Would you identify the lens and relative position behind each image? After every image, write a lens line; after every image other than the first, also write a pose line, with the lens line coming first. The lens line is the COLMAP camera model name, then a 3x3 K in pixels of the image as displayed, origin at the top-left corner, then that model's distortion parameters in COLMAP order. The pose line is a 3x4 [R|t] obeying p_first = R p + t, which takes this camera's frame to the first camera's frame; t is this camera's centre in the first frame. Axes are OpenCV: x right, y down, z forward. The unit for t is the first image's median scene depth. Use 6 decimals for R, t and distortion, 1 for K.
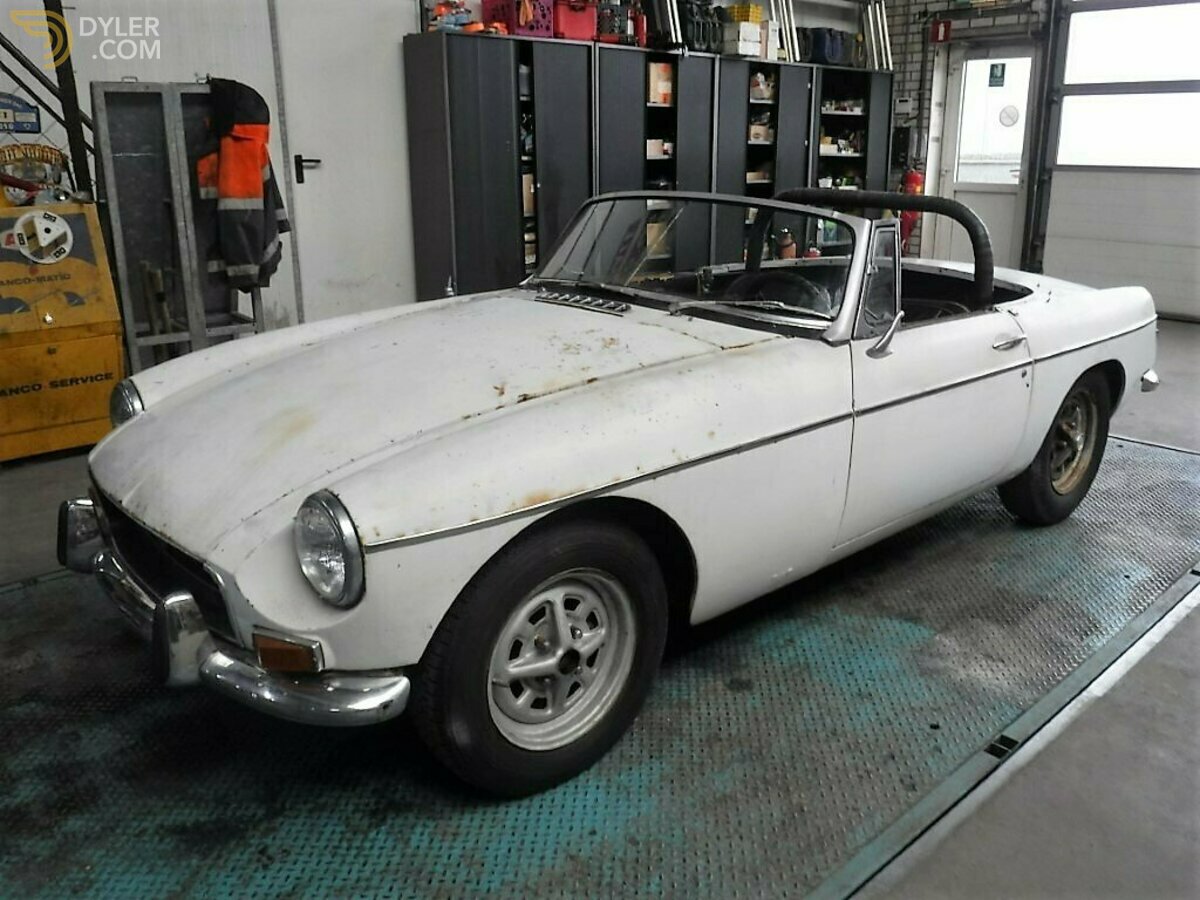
lens RADIAL K [[990.5, 0, 612.7], [0, 990.5, 473.8], [0, 0, 1]] dist [-0.094726, 0.043019]
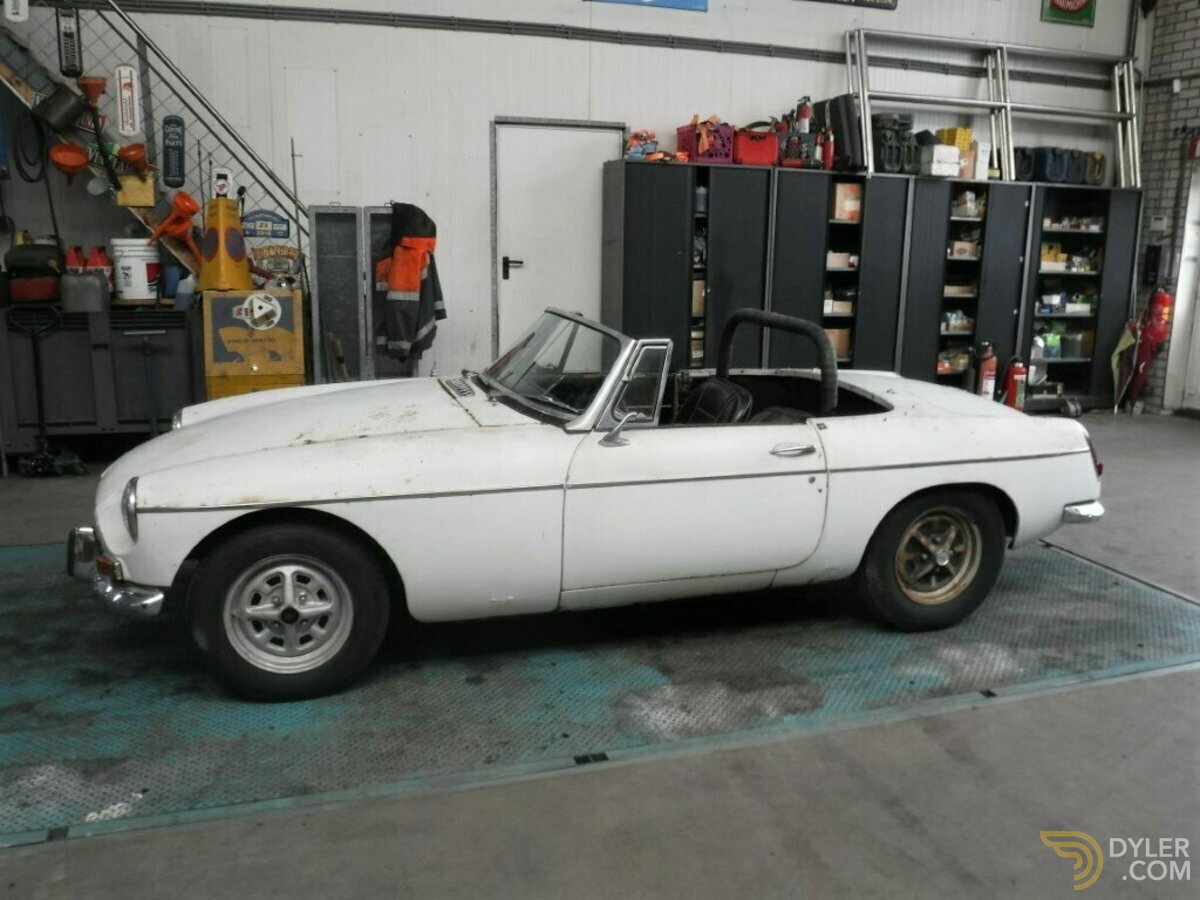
lens RADIAL K [[990.5, 0, 609.7], [0, 990.5, 467.7], [0, 0, 1]] dist [-0.094726, 0.043019]
pose [[0.908894, 0.115685, -0.400660, 0.743474], [-0.151684, 0.986654, -0.059211, -0.014663], [0.388463, 0.114591, 0.914311, -0.159667]]
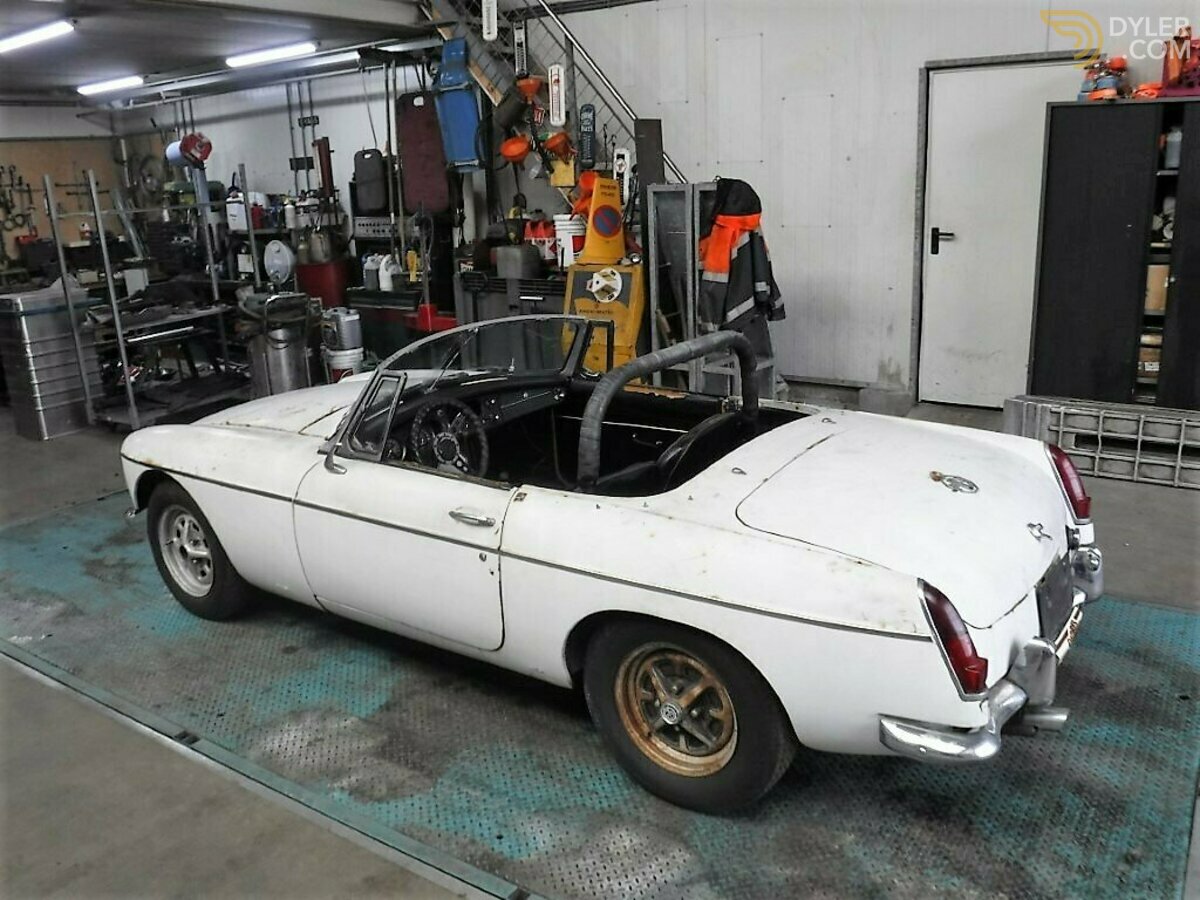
lens RADIAL K [[990.5, 0, 605.8], [0, 990.5, 472.0], [0, 0, 1]] dist [-0.094726, 0.043019]
pose [[0.225239, 0.280733, -0.932982, 1.474488], [-0.269910, 0.938090, 0.217109, -0.469945], [0.936171, 0.202920, 0.287068, 0.913744]]
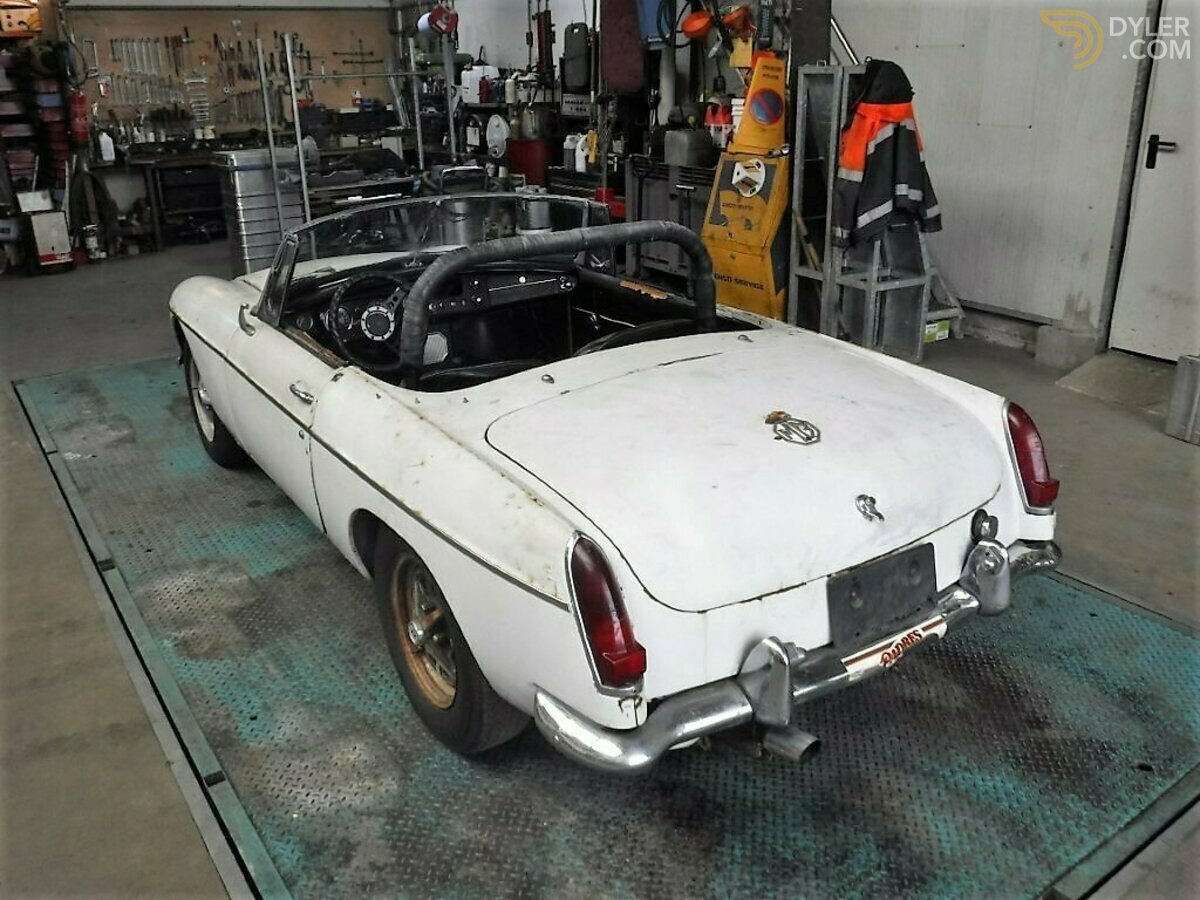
lens RADIAL K [[990.5, 0, 607.7], [0, 990.5, 467.4], [0, 0, 1]] dist [-0.094726, 0.043019]
pose [[-0.131290, 0.374983, -0.917688, 1.378558], [-0.300867, 0.866967, 0.397301, -0.586469], [0.944586, 0.328264, -0.001004, 1.427493]]
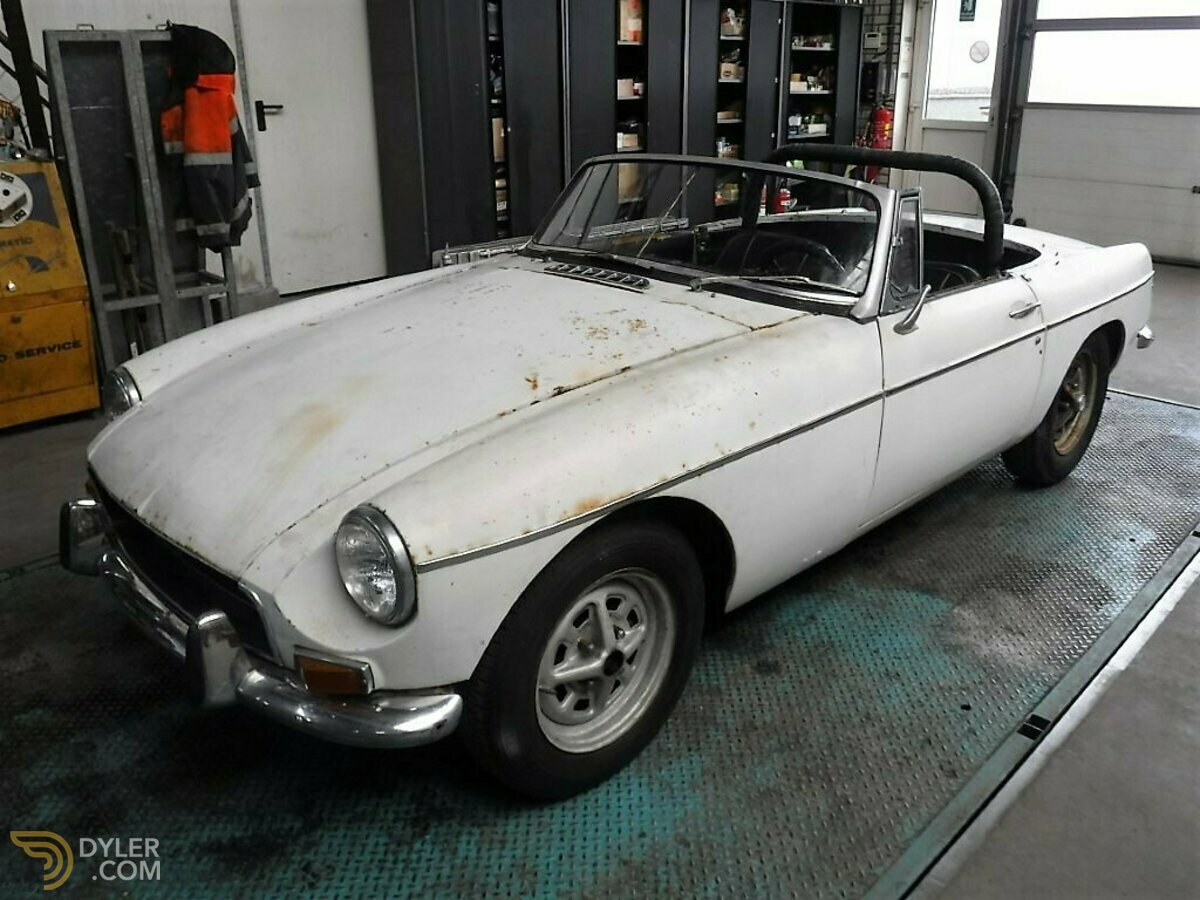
lens RADIAL K [[990.5, 0, 606.9], [0, 990.5, 469.9], [0, 0, 1]] dist [-0.094726, 0.043019]
pose [[0.998859, -0.019680, 0.043511, -0.067611], [0.016825, 0.997741, 0.065032, -0.048619], [-0.044693, -0.064226, 0.996934, 0.029441]]
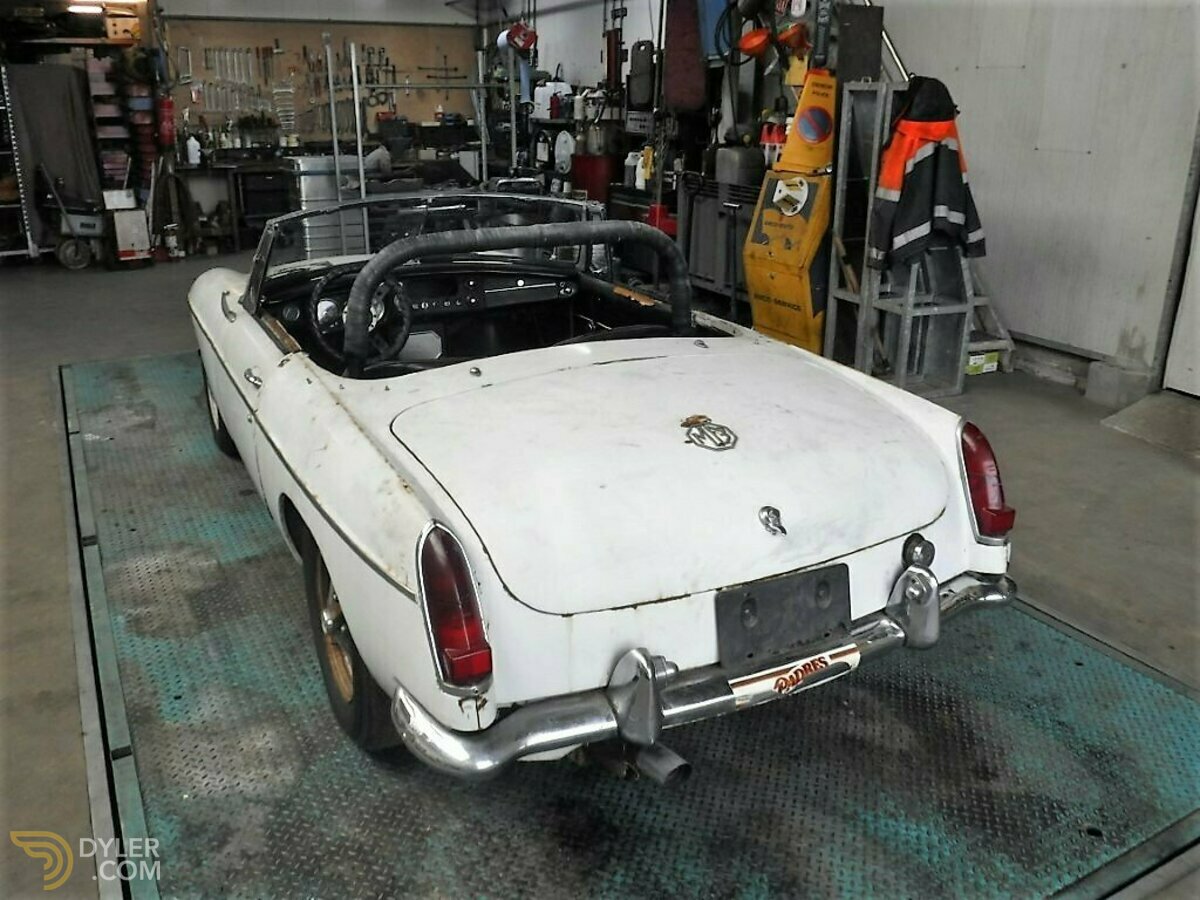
lens RADIAL K [[990.5, 0, 605.7], [0, 990.5, 468.1], [0, 0, 1]] dist [-0.094726, 0.043019]
pose [[-0.239037, 0.340620, -0.909307, 1.326471], [-0.315454, 0.858418, 0.404484, -0.599531], [0.918341, 0.383531, -0.097744, 1.574207]]
